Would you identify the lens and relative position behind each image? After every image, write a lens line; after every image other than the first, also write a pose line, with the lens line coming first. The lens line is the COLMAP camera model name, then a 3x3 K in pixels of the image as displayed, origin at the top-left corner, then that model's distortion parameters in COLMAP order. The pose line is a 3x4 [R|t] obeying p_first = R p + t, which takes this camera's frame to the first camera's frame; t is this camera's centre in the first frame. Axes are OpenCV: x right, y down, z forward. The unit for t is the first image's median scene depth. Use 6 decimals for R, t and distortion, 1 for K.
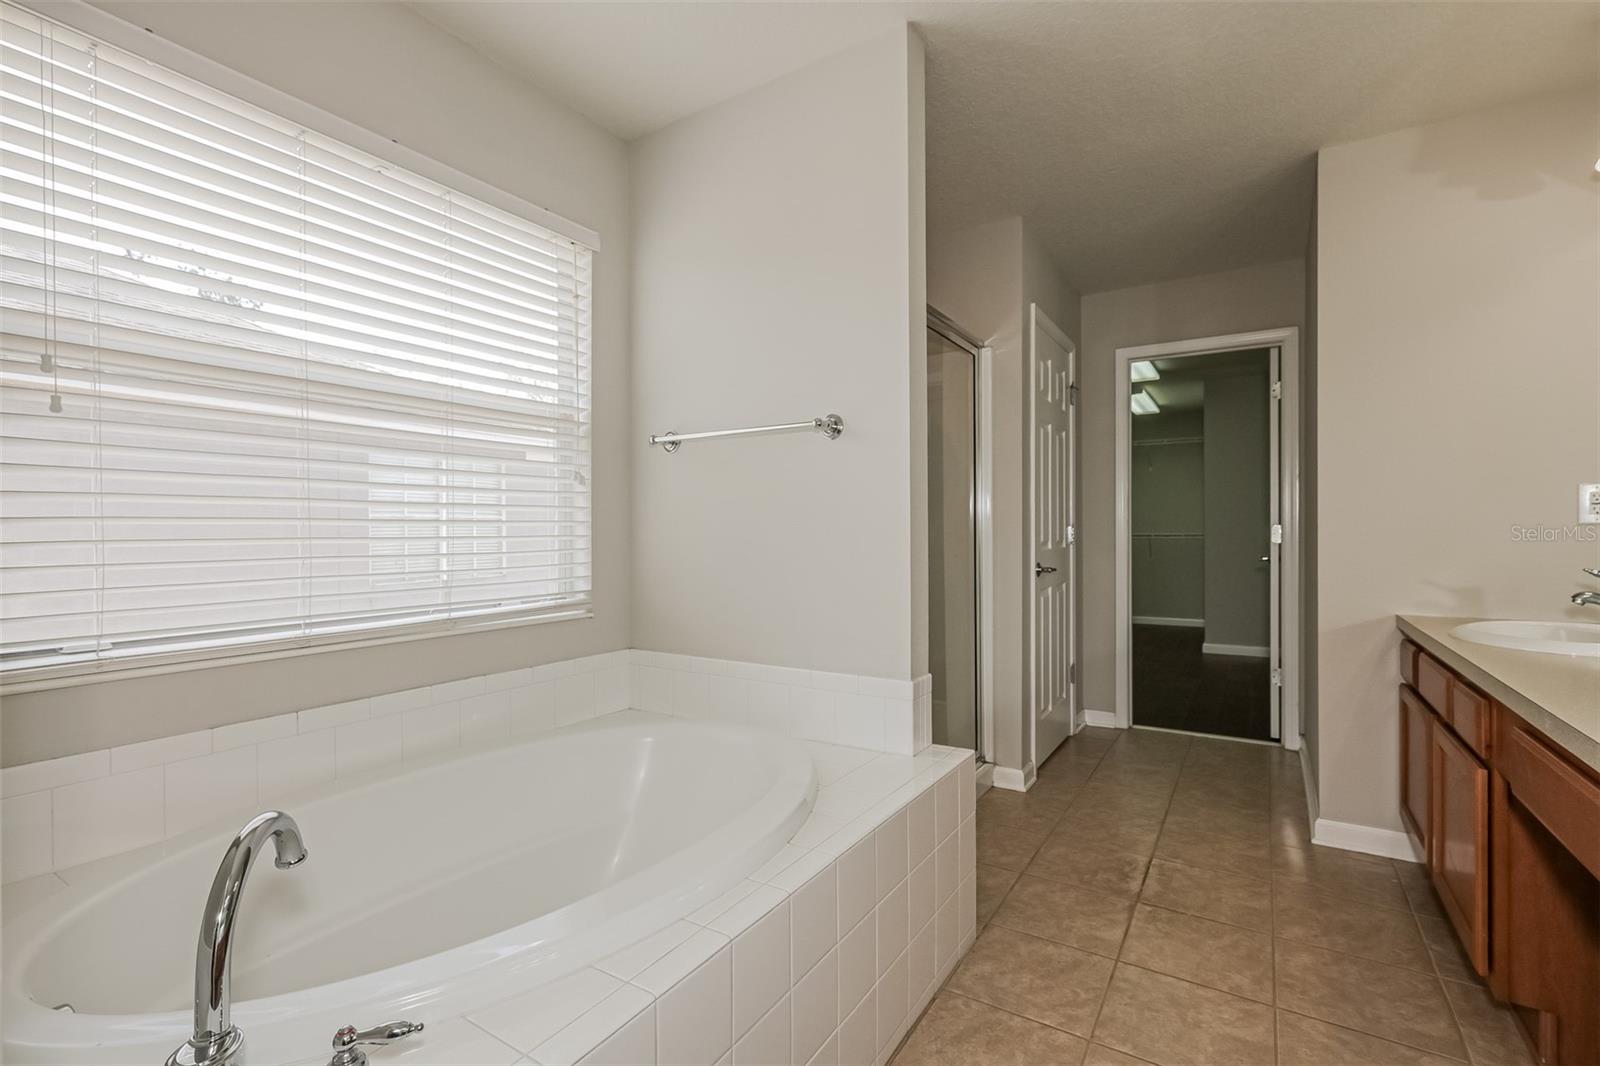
lens RADIAL K [[718.5, 0, 823.9], [0, 718.5, 533.5], [0, 0, 1]] dist [0.012121, 0.001277]
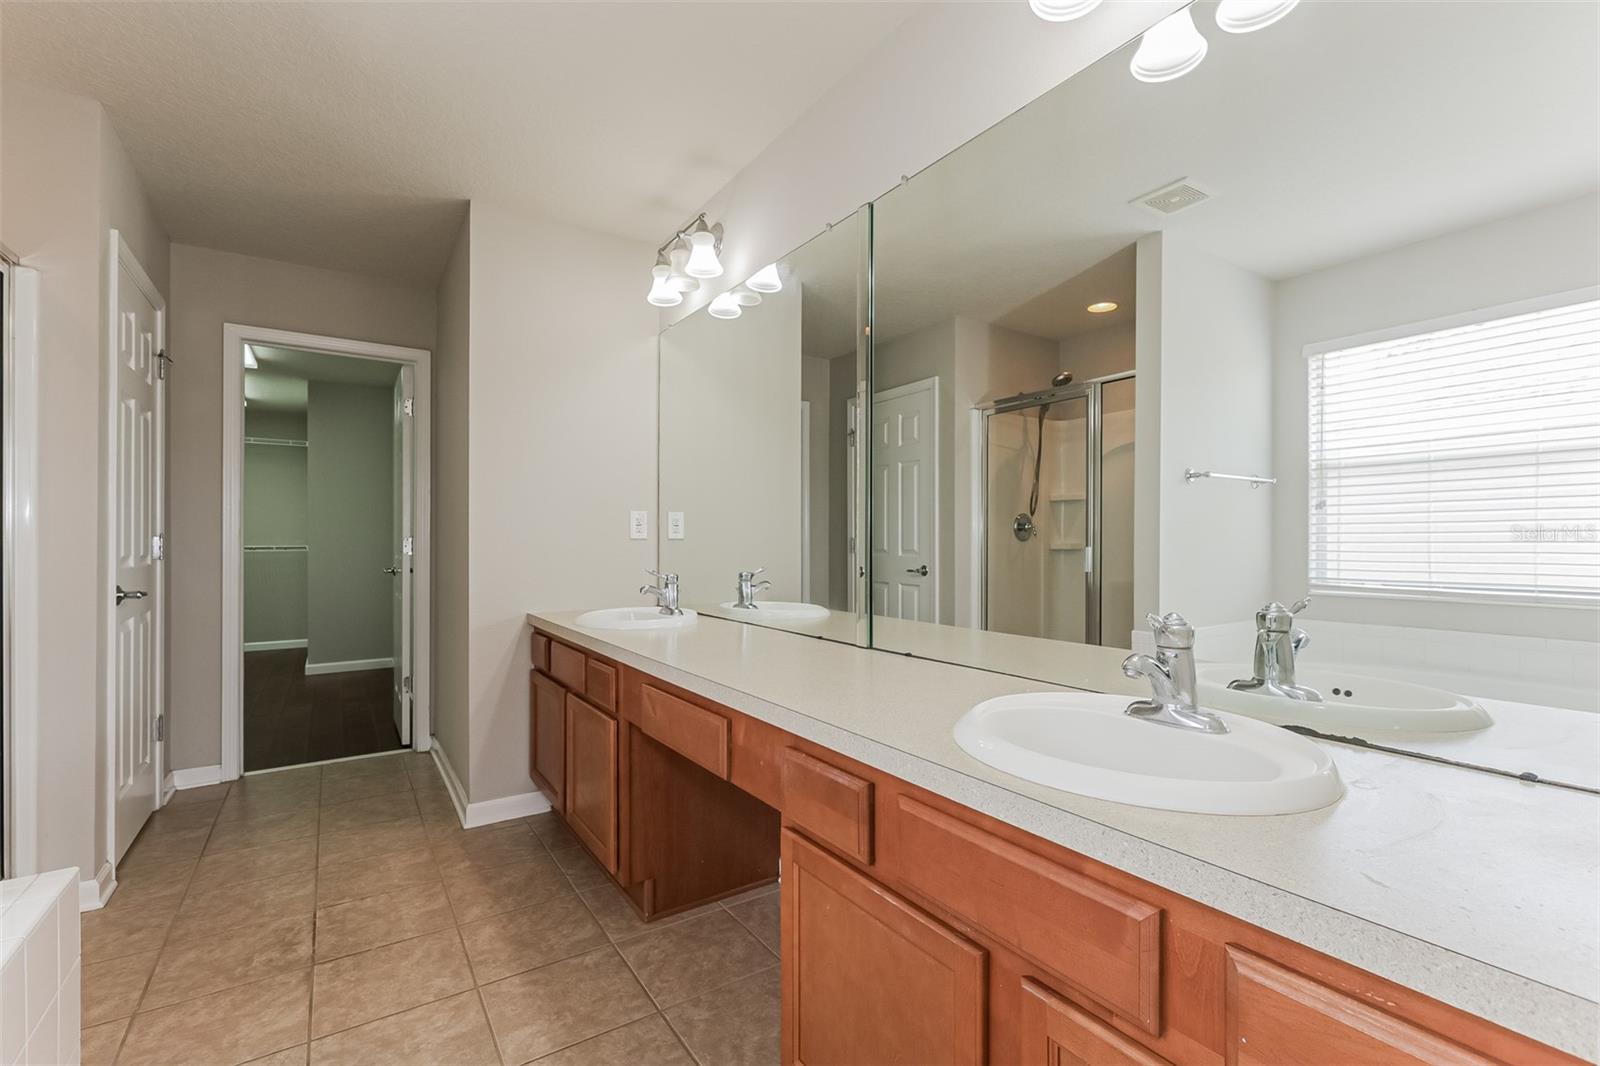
lens RADIAL K [[718.5, 0, 801.4], [0, 718.5, 541.4], [0, 0, 1]] dist [0.012121, 0.001277]
pose [[0.425053, 0.005348, 0.905153, -0.092551], [-0.000164, 0.999983, -0.005832, -0.000578], [-0.905168, 0.002330, 0.425047, 0.069724]]
